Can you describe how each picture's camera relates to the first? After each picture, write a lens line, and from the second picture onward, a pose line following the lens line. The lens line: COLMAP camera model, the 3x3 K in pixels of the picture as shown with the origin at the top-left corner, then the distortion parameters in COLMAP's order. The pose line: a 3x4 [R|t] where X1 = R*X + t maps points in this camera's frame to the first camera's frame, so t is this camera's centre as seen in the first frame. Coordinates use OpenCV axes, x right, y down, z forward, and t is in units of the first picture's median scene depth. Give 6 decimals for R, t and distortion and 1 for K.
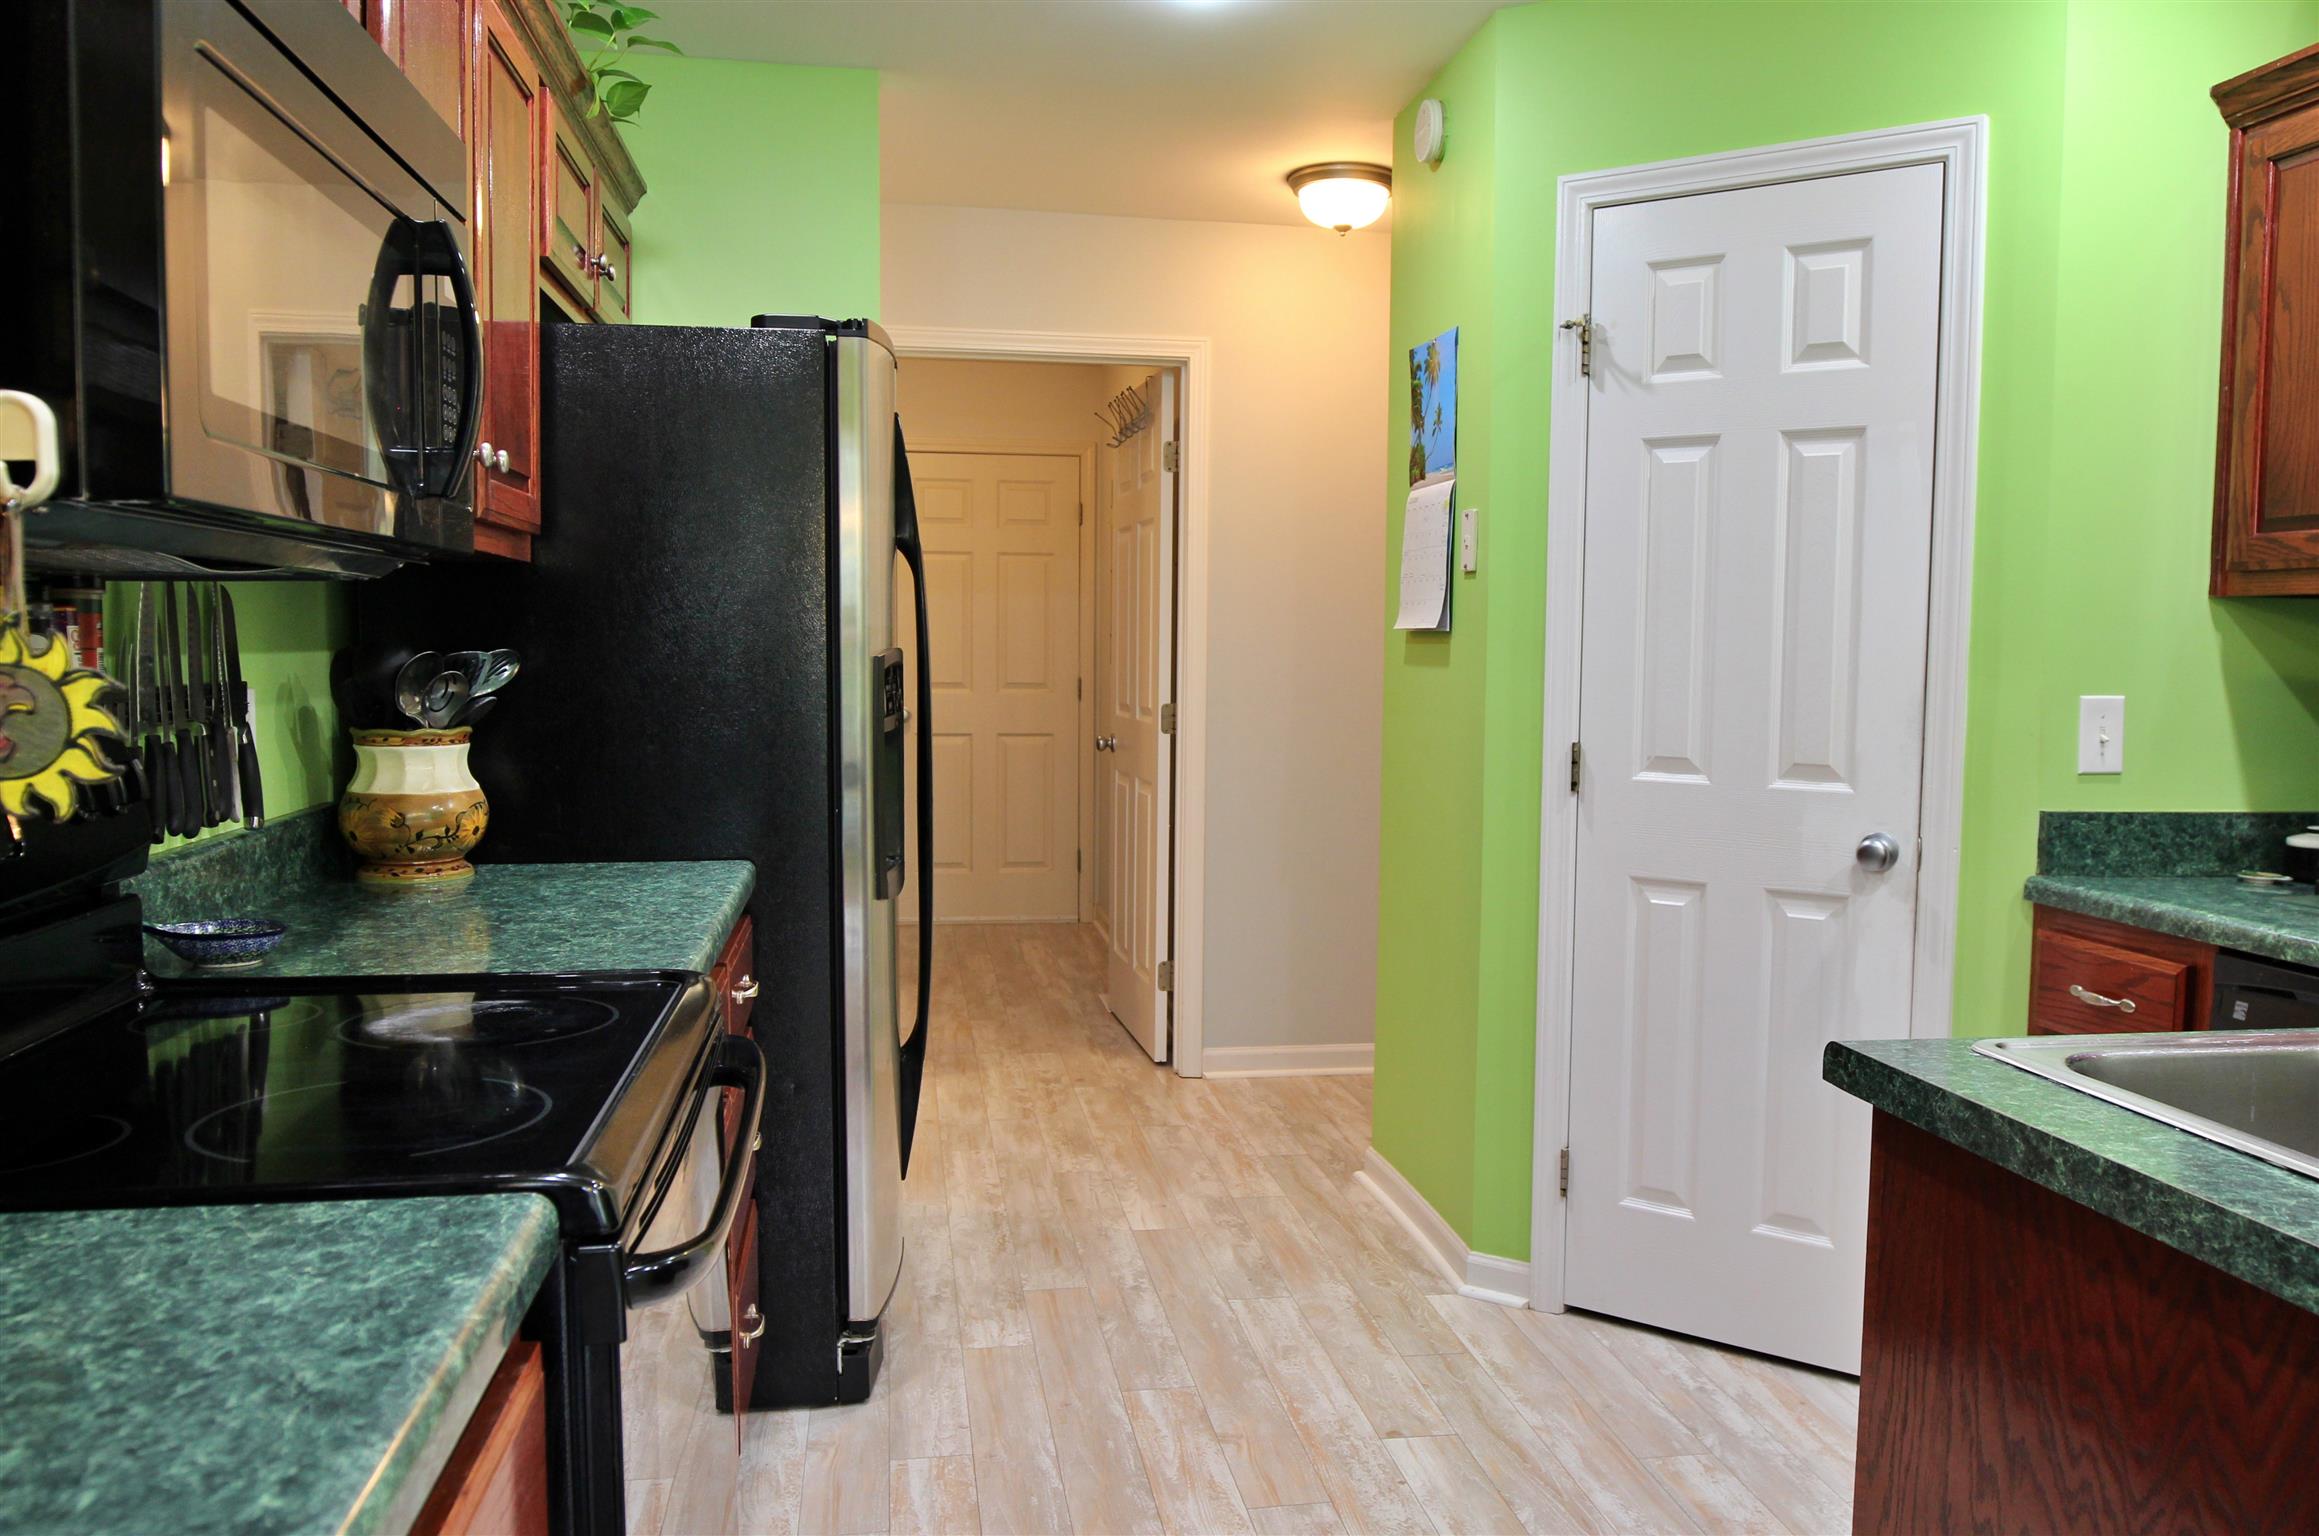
lens RADIAL K [[1769.7, 0, 1149.7], [0, 1769.7, 775.8], [0, 0, 1]] dist [-0.031001, -0.012718]
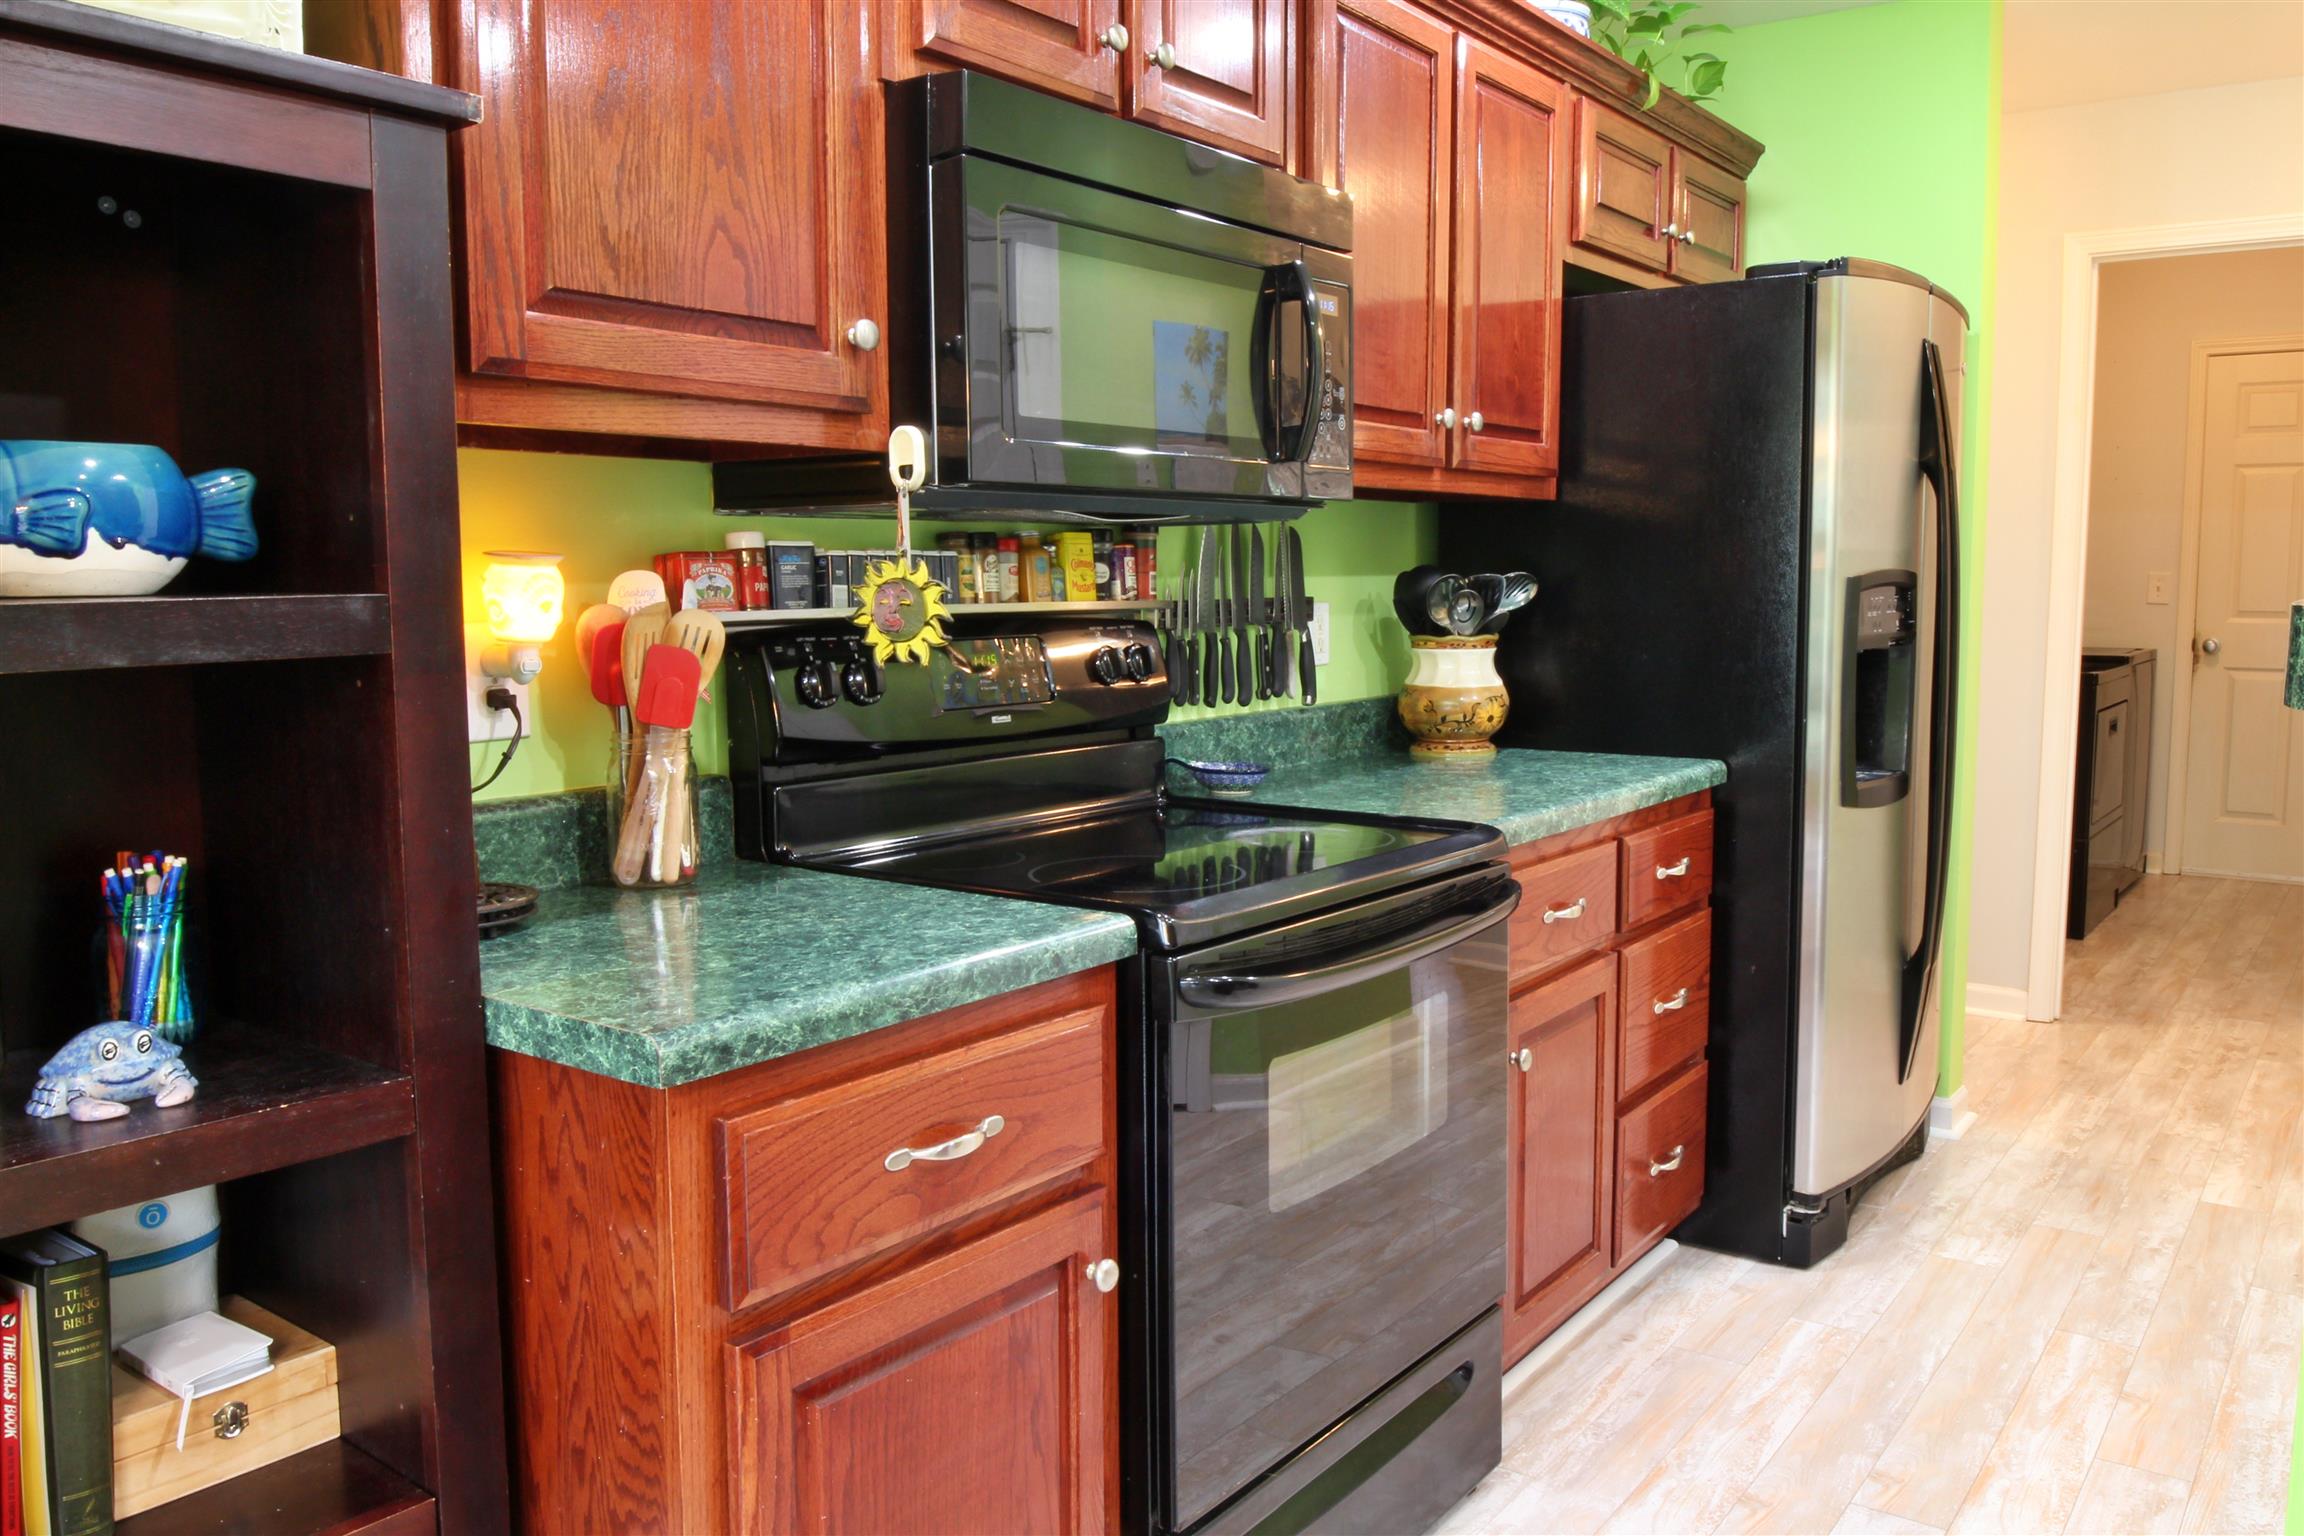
lens RADIAL K [[1758.3, 0, 1154.0], [0, 1758.3, 791.7], [0, 0, 1]] dist [-0.031001, -0.012718]
pose [[0.684416, 0.080170, -0.724671, 0.352364], [-0.044501, 0.996676, 0.068233, 0.008274], [0.727732, -0.014451, 0.685709, -0.025835]]
